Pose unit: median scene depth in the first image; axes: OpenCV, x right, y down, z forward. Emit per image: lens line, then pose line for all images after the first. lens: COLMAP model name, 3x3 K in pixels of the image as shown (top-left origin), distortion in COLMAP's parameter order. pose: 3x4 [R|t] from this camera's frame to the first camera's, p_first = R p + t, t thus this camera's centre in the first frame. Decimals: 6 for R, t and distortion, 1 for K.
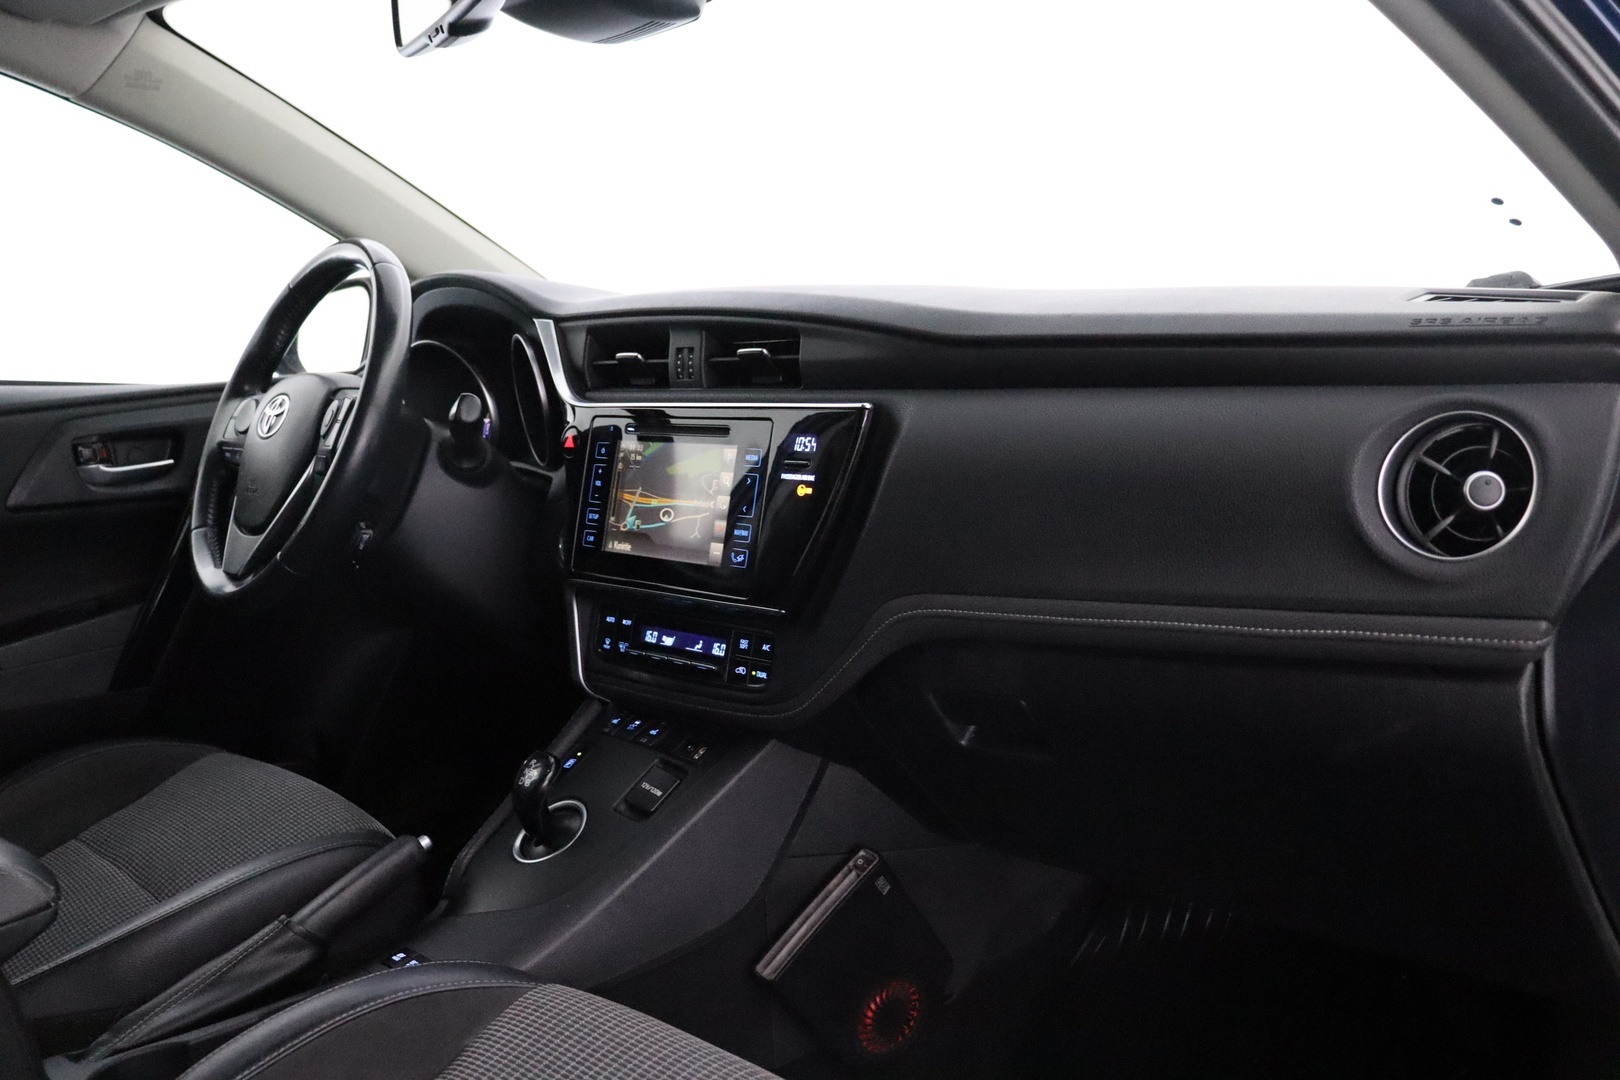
lens RADIAL K [[1491.8, 0, 810.0], [0, 1491.8, 540.0], [0, 0, 1]] dist [-0.207490, 0.205463]
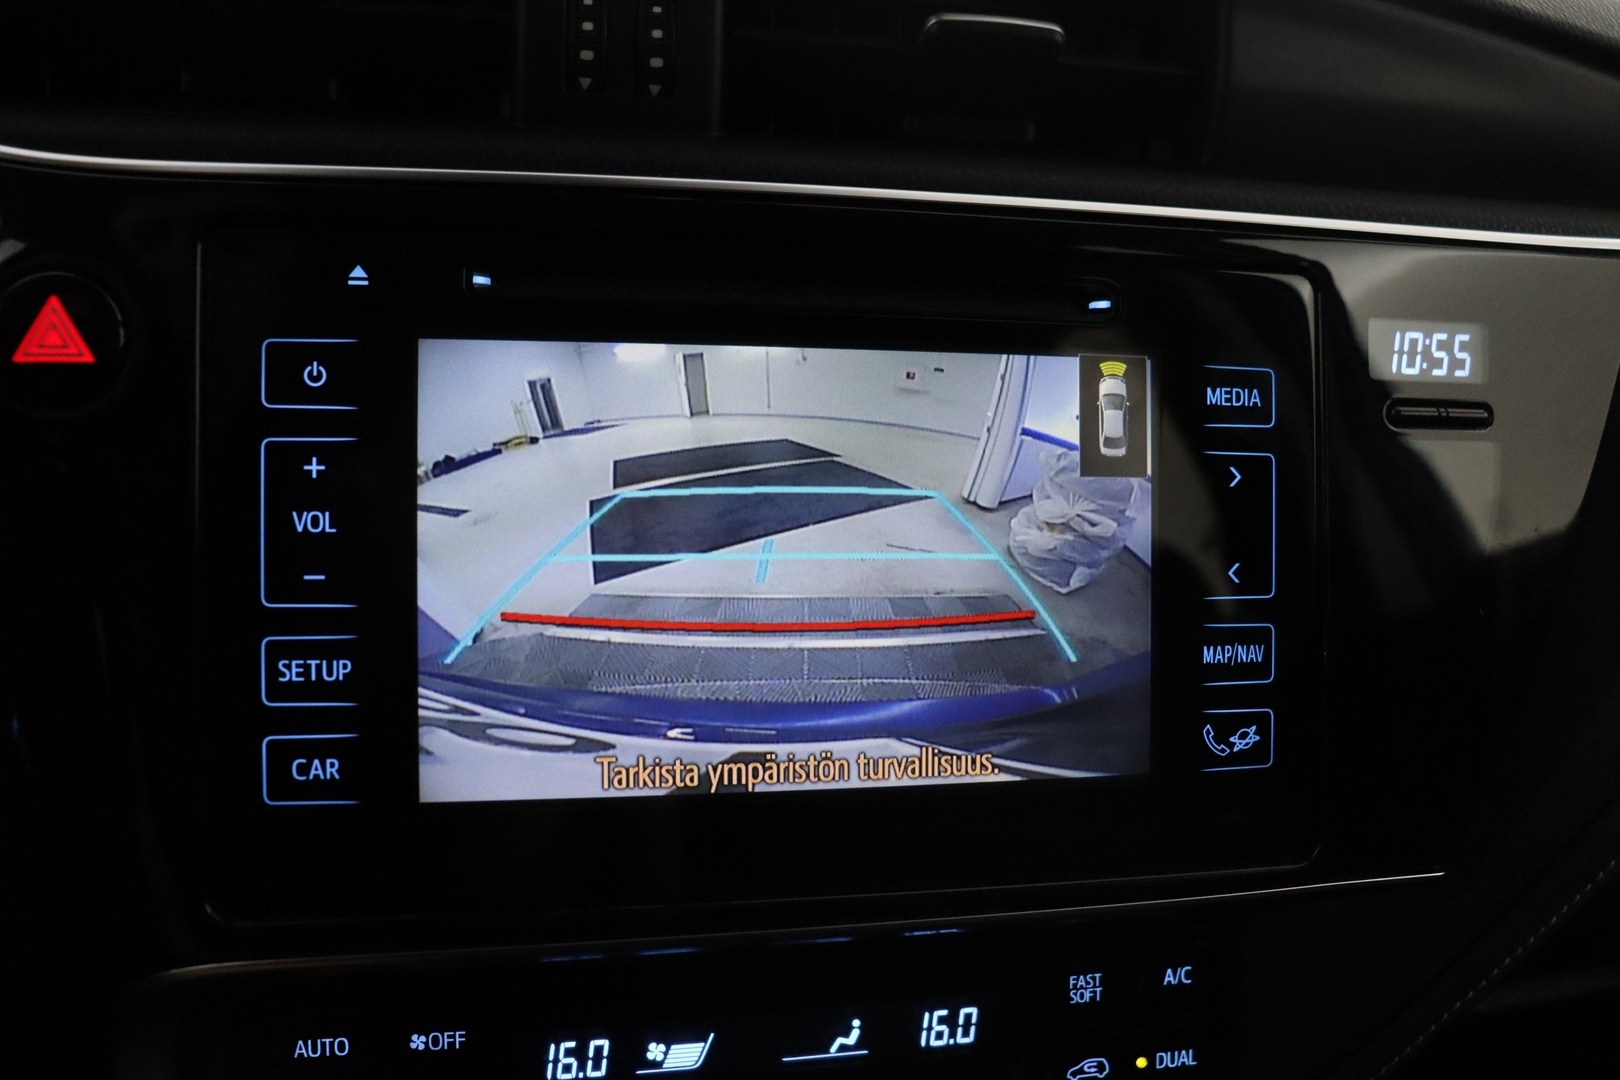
lens RADIAL K [[1491.8, 0, 810.0], [0, 1491.8, 540.0], [0, 0, 1]] dist [-0.207490, 0.205463]
pose [[0.485725, -0.142059, 0.862491, -0.312857], [0.040990, 0.989322, 0.139864, -0.066769], [-0.873150, -0.032582, 0.486361, 0.871934]]
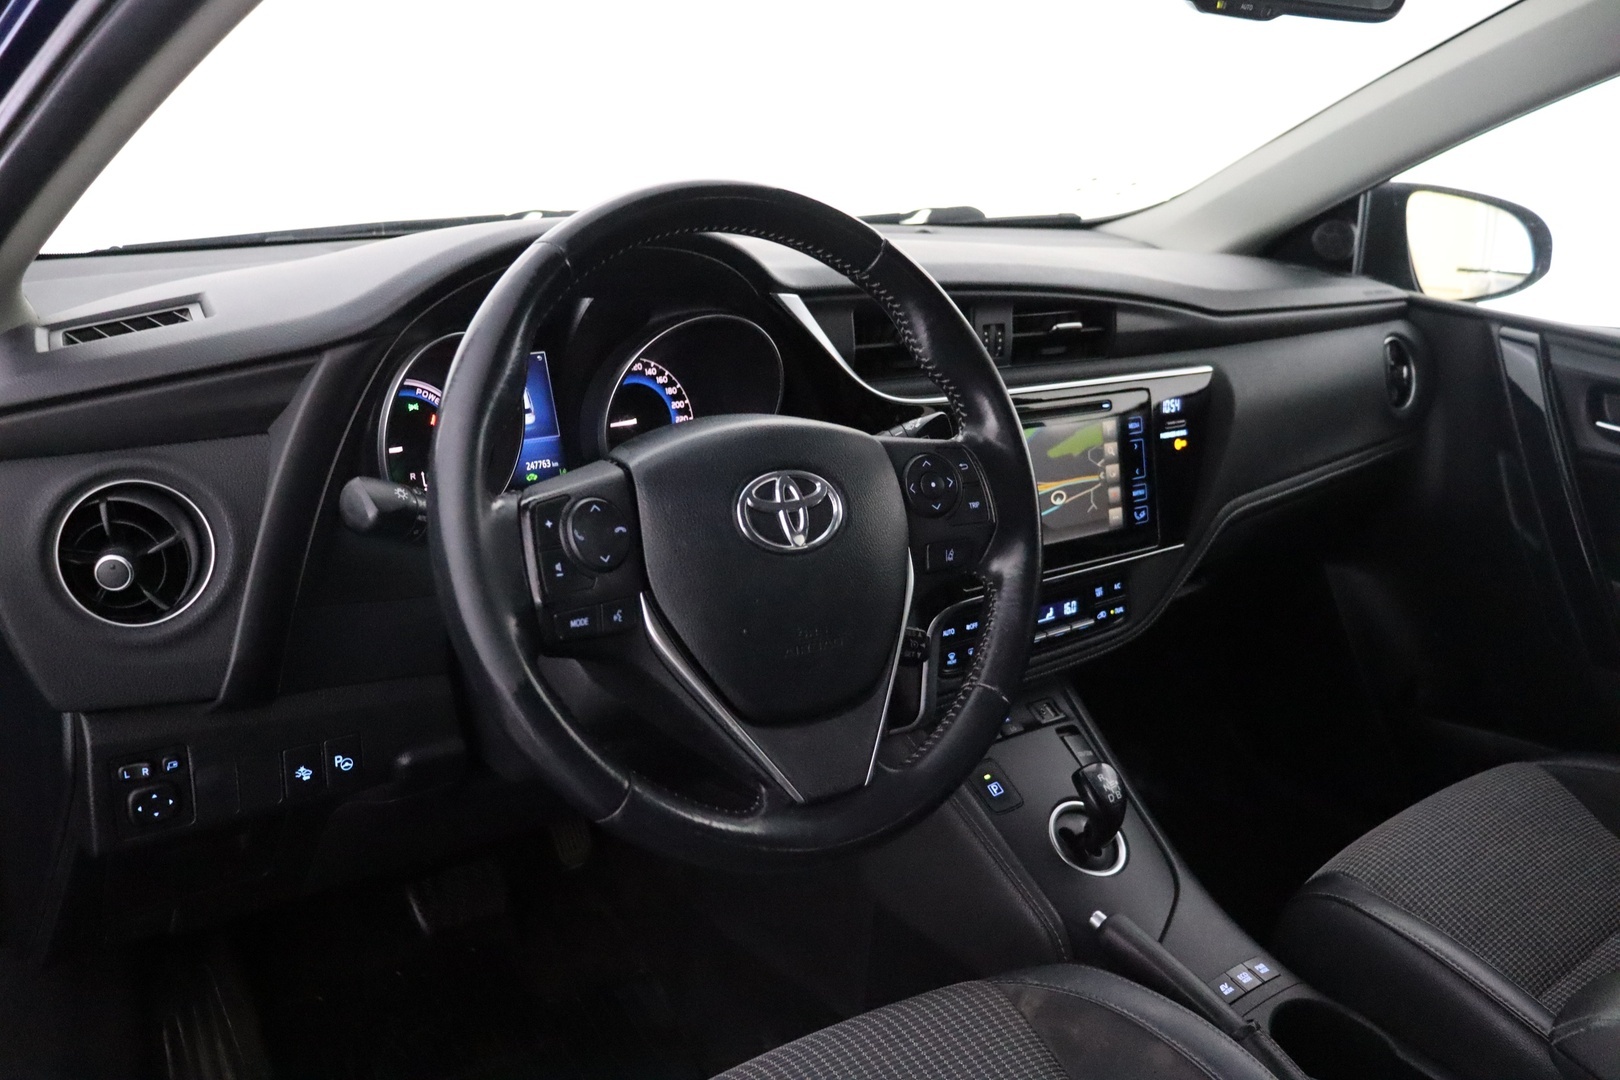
lens RADIAL K [[1491.8, 0, 810.0], [0, 1491.8, 540.0], [0, 0, 1]] dist [-0.207490, 0.205463]
pose [[0.053395, -0.258987, 0.964404, -1.070952], [0.066834, 0.964543, 0.255324, -0.254364], [-0.996334, 0.050822, 0.068811, 1.096312]]
